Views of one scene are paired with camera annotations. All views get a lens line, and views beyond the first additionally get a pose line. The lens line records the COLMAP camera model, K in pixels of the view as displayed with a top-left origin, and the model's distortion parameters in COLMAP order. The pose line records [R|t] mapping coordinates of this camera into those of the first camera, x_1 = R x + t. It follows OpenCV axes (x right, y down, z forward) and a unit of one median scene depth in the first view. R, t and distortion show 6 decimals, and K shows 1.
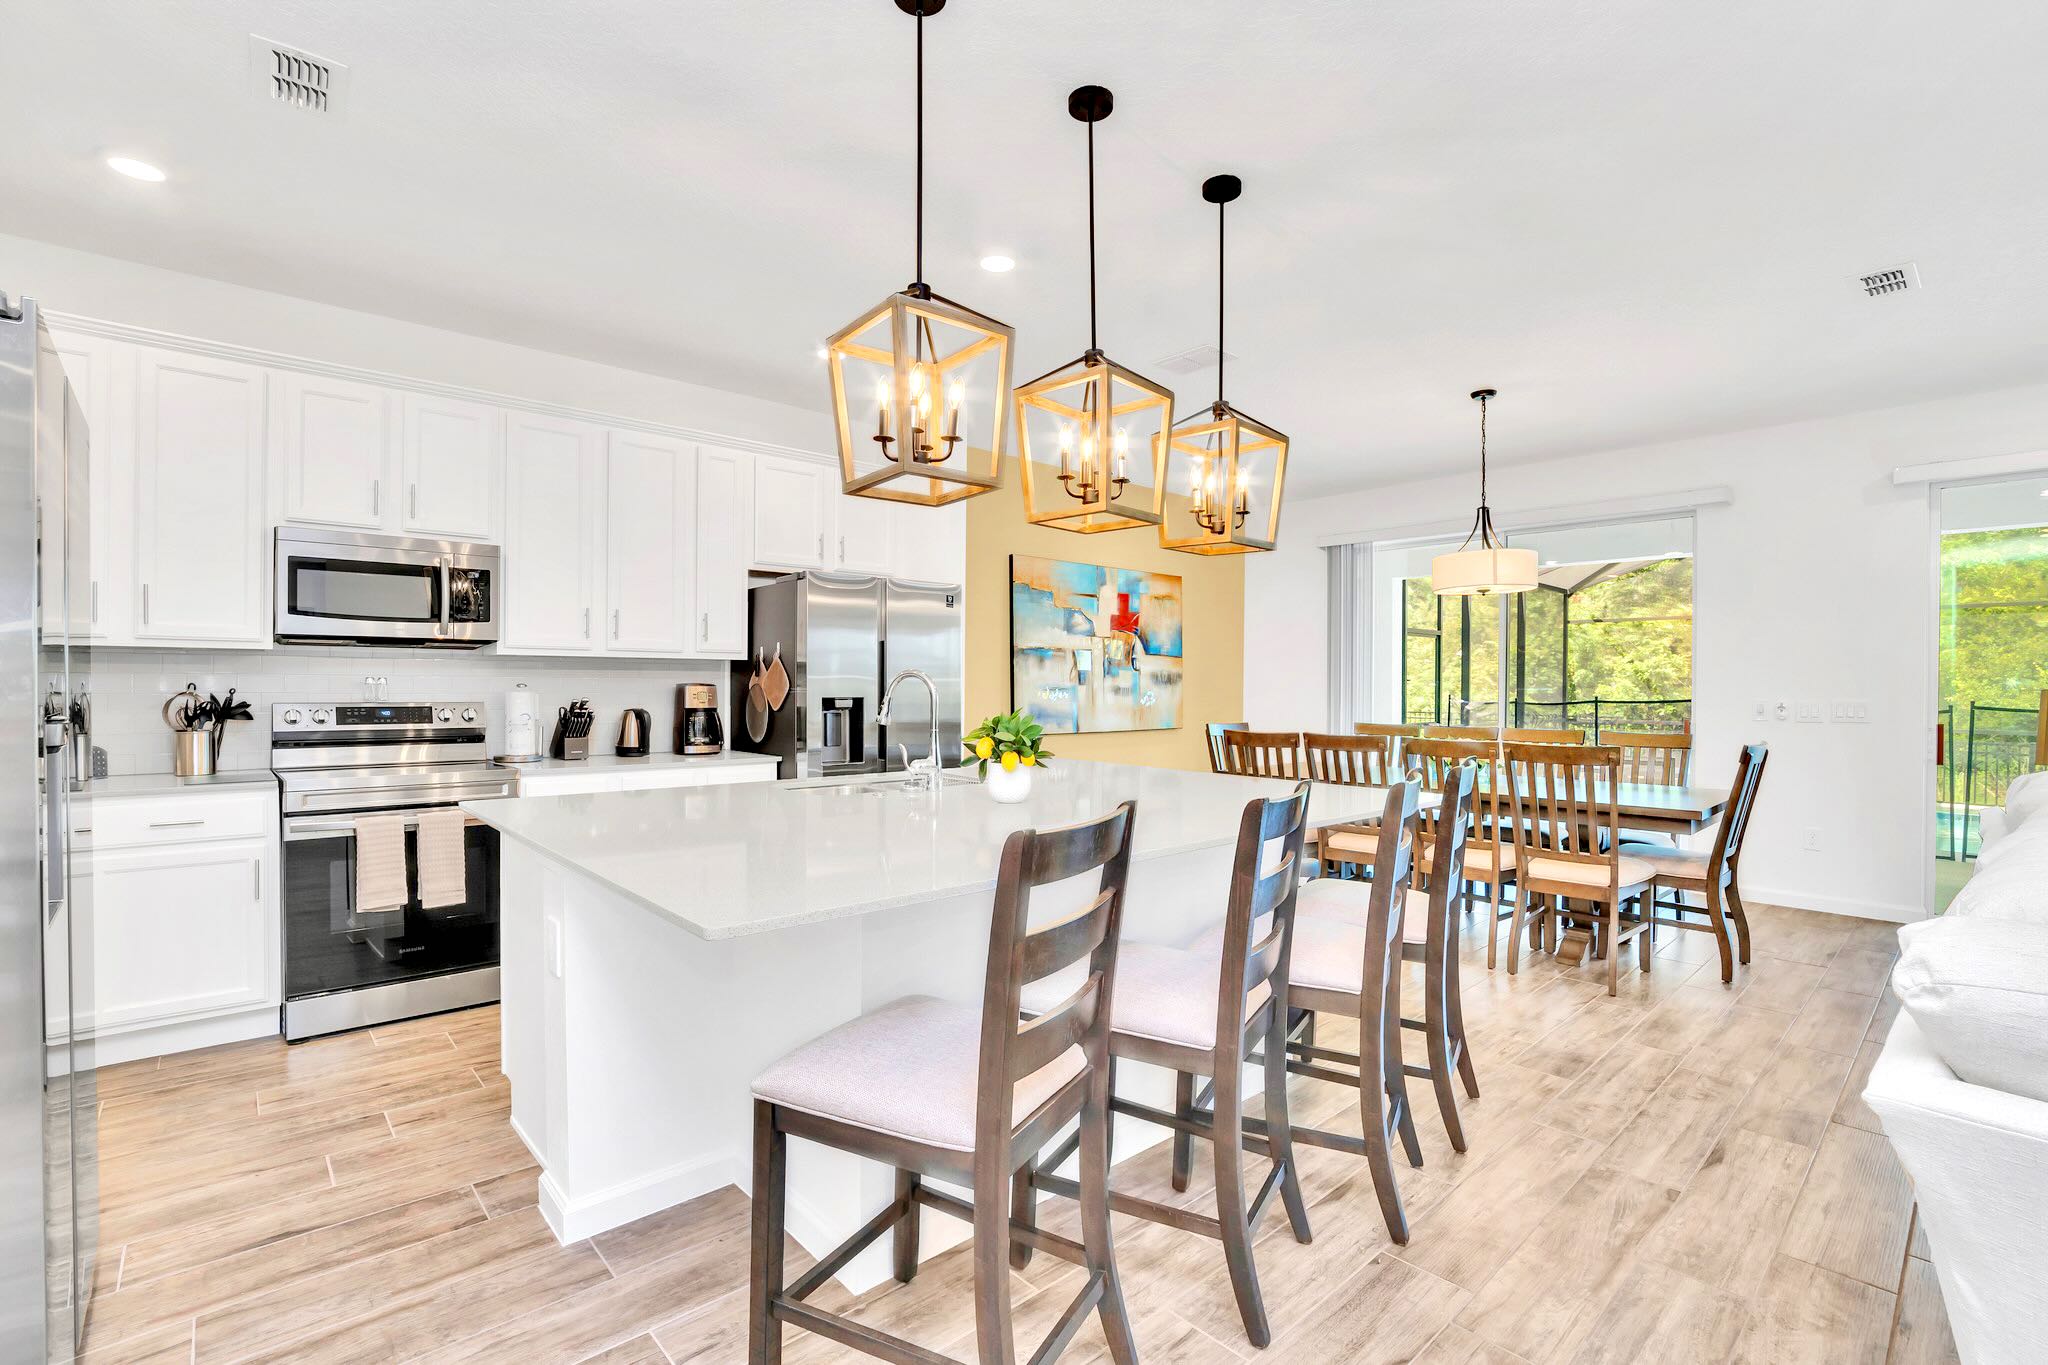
lens RADIAL K [[909.7, 0, 1029.5], [0, 909.7, 689.3], [0, 0, 1]] dist [-0.046920, 0.011626]
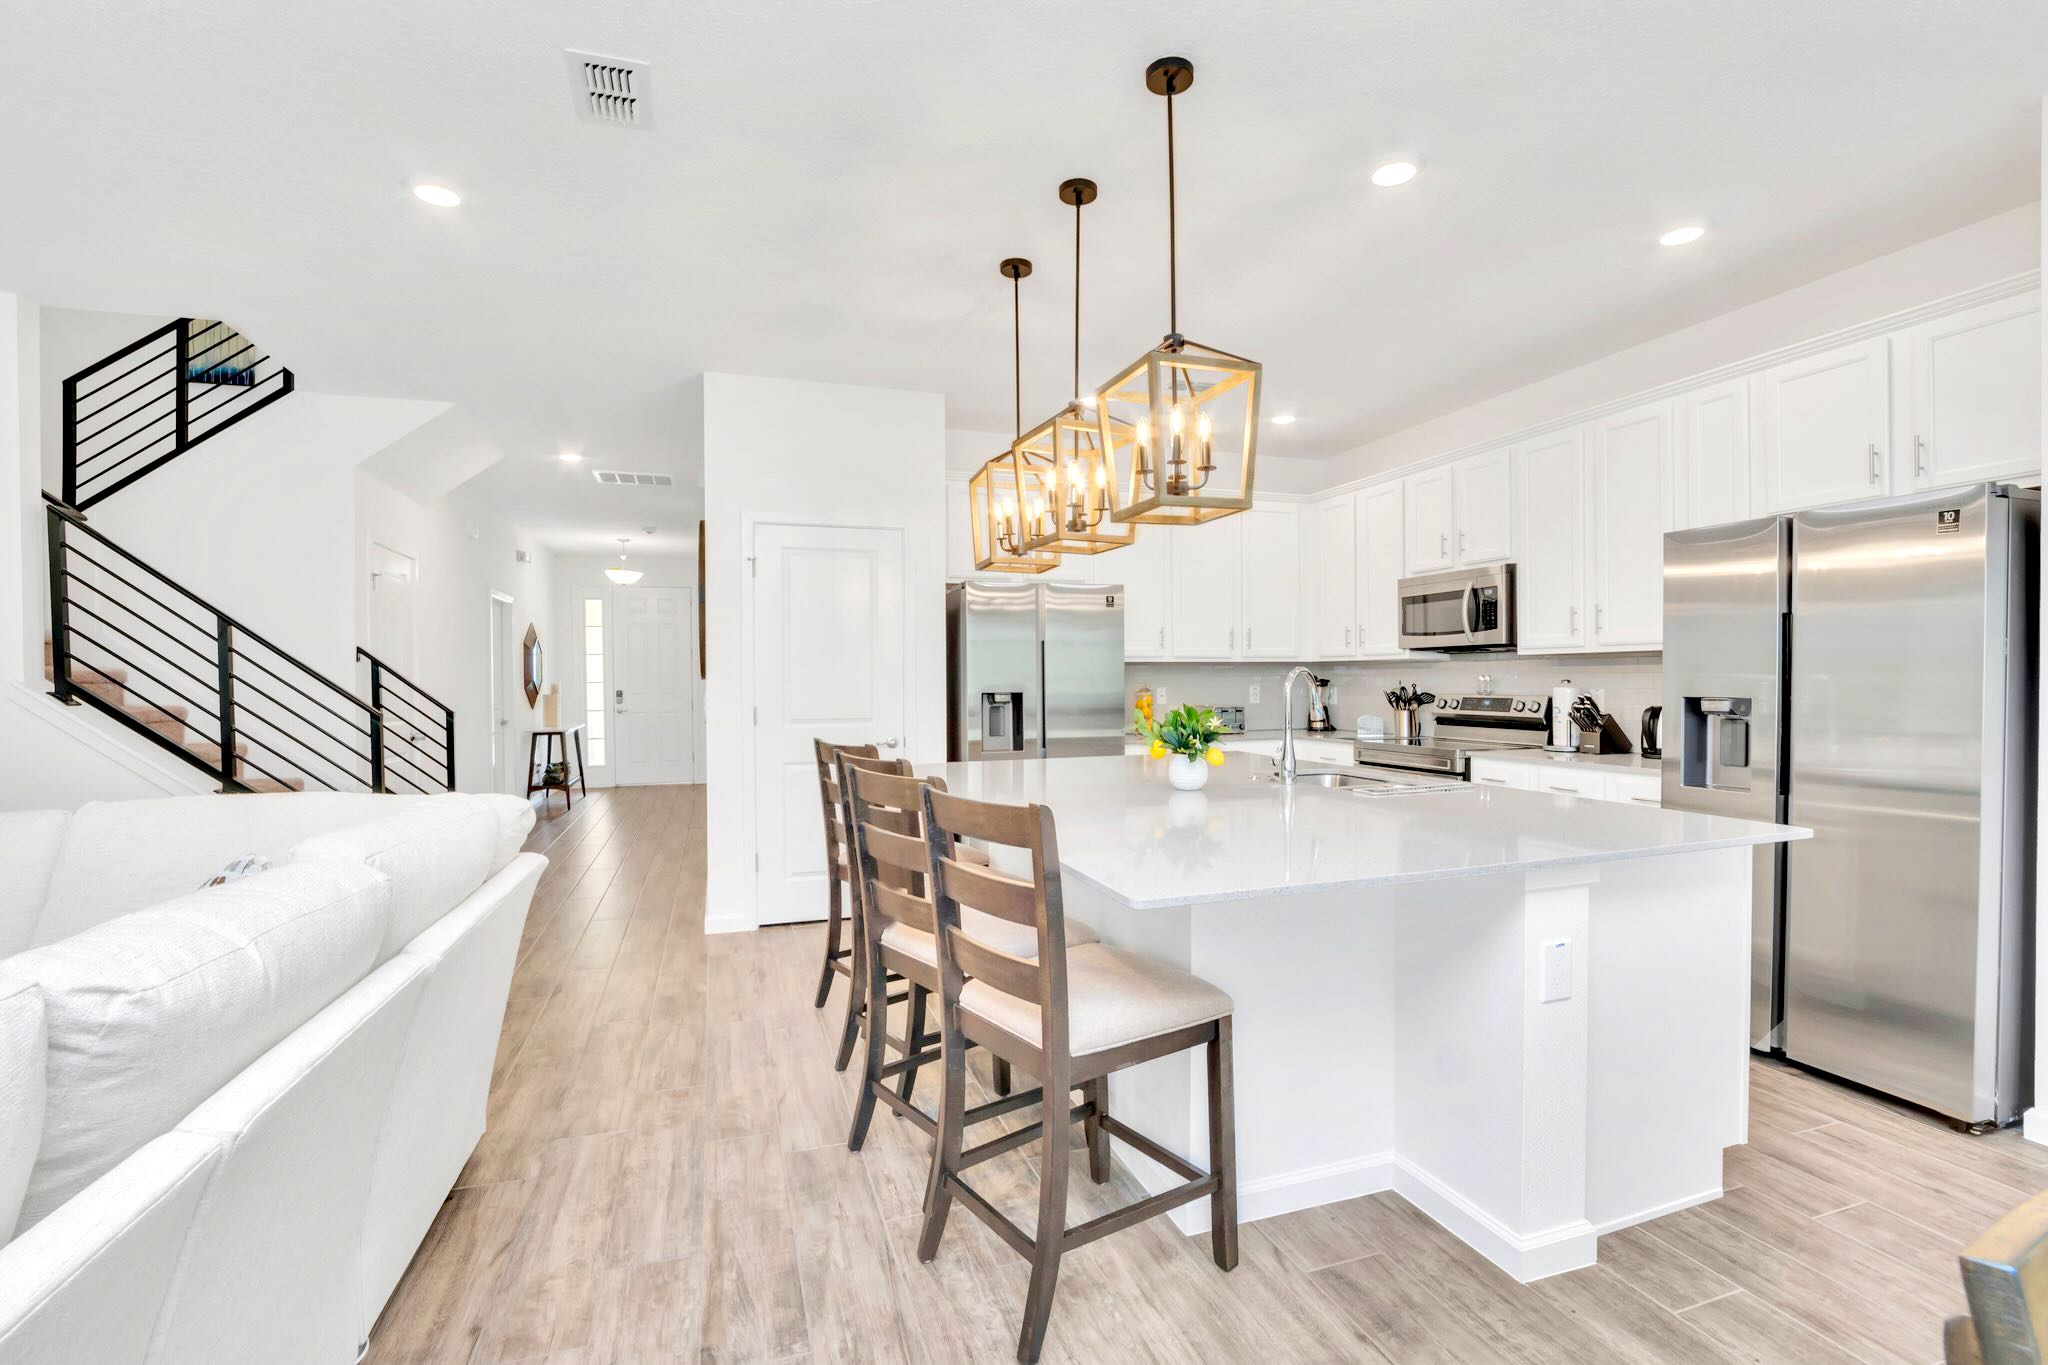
lens RADIAL K [[909.7, 0, 1029.5], [0, 909.7, 689.3], [0, 0, 1]] dist [-0.046920, 0.011626]
pose [[-0.390684, 0.008780, -0.920483, 0.661512], [0.003096, 0.999961, 0.008224, -0.005406], [0.920519, 0.000363, -0.390697, 0.778881]]
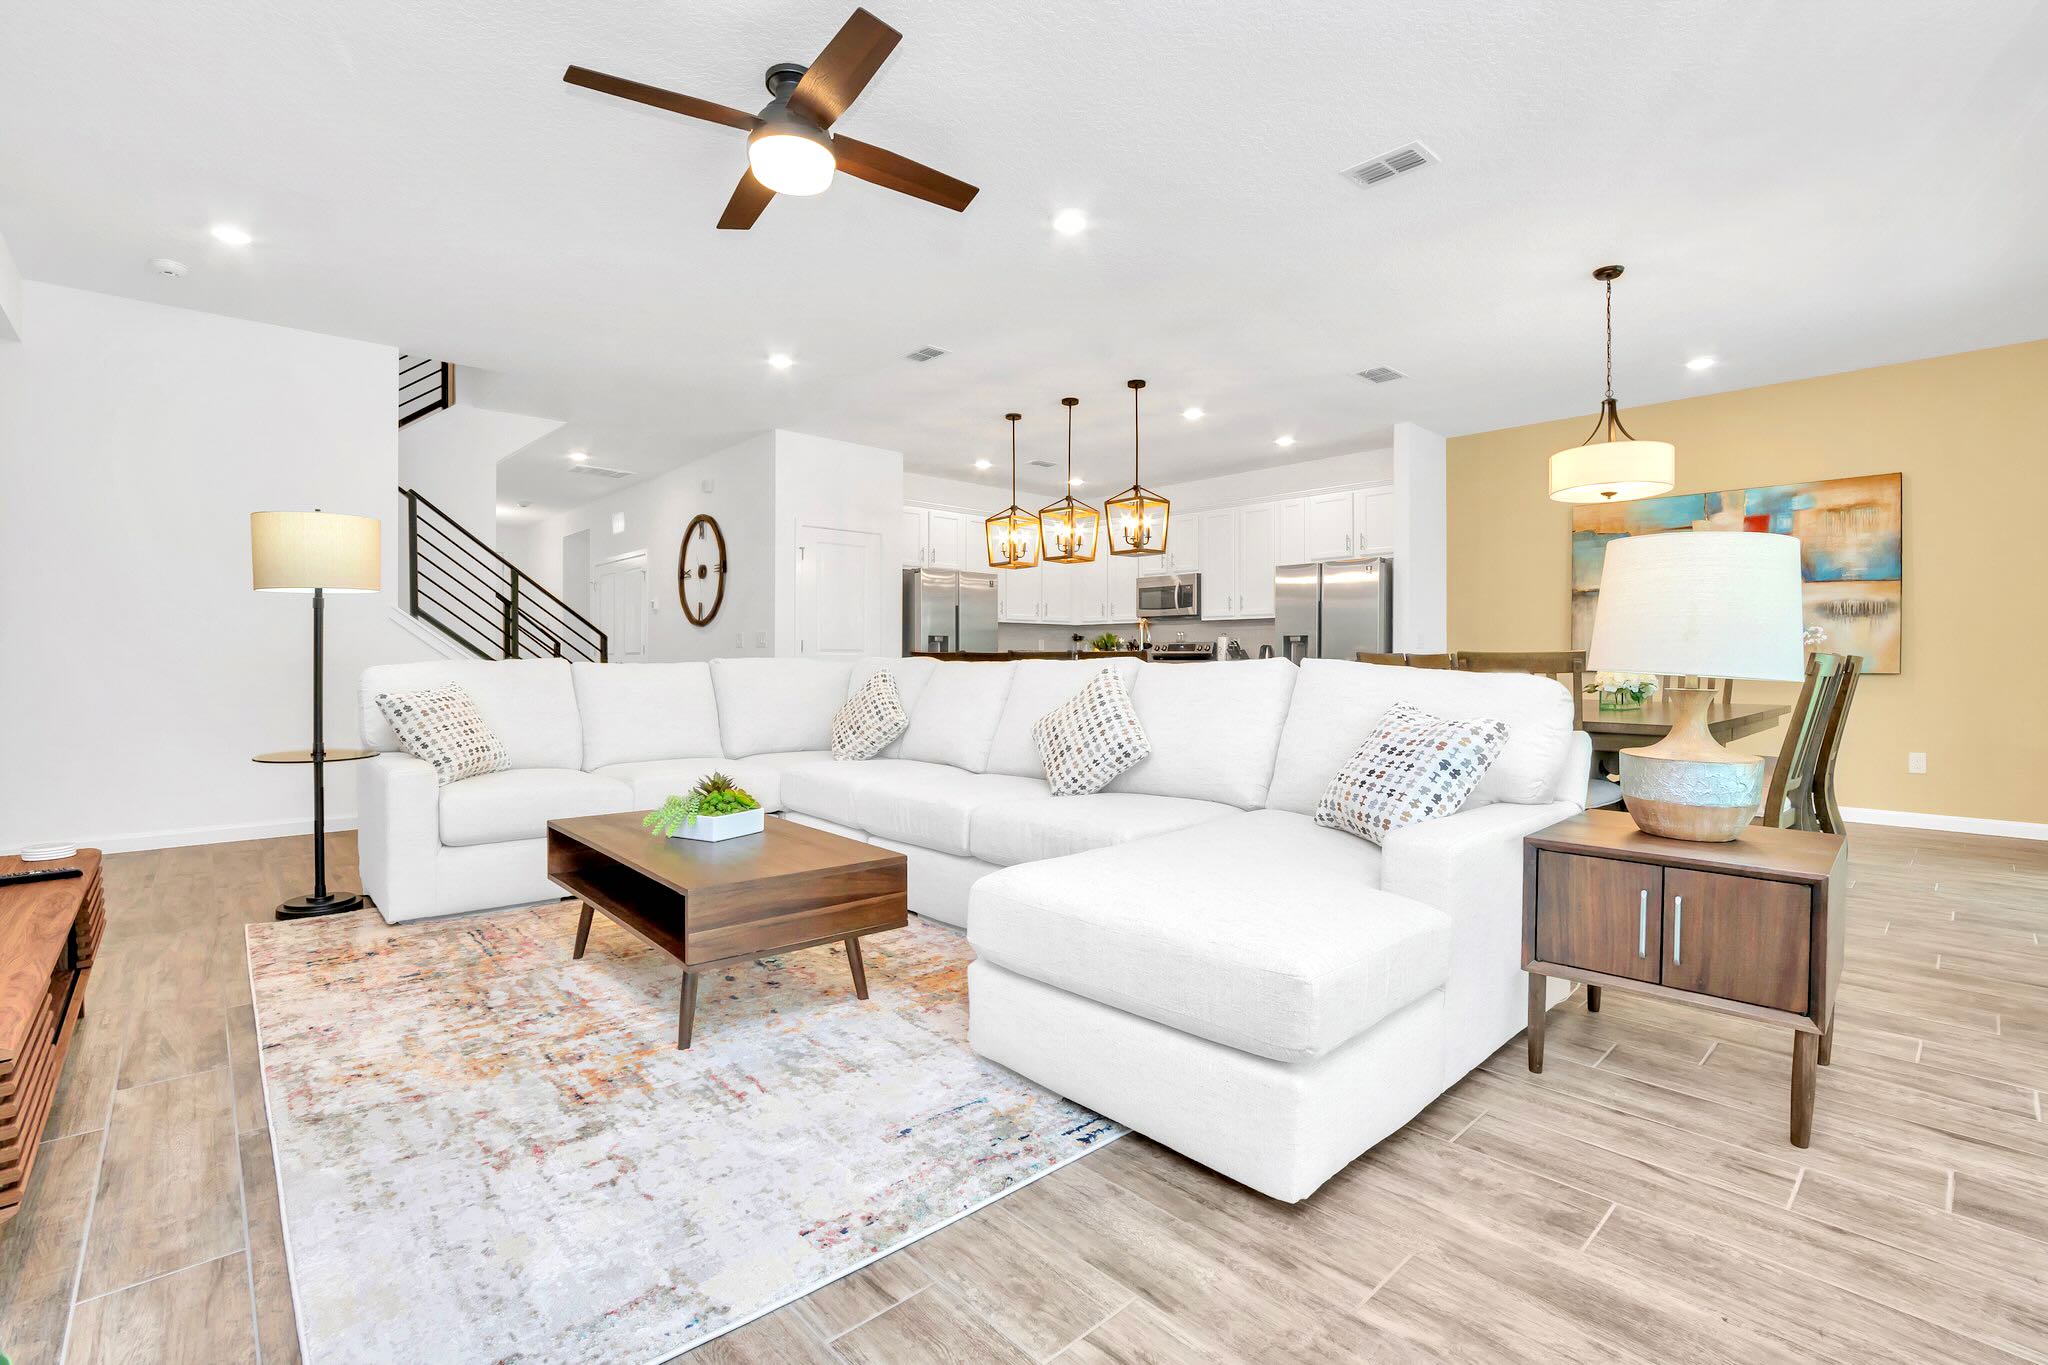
lens RADIAL K [[912.5, 0, 1045.4], [0, 912.5, 666.5], [0, 0, 1]] dist [-0.035847, -0.000020]
pose [[0.043286, 0.003034, -0.999058, 1.524992], [-0.002269, 0.999993, 0.002938, 0.064441], [0.999060, 0.002139, 0.043292, 0.449610]]
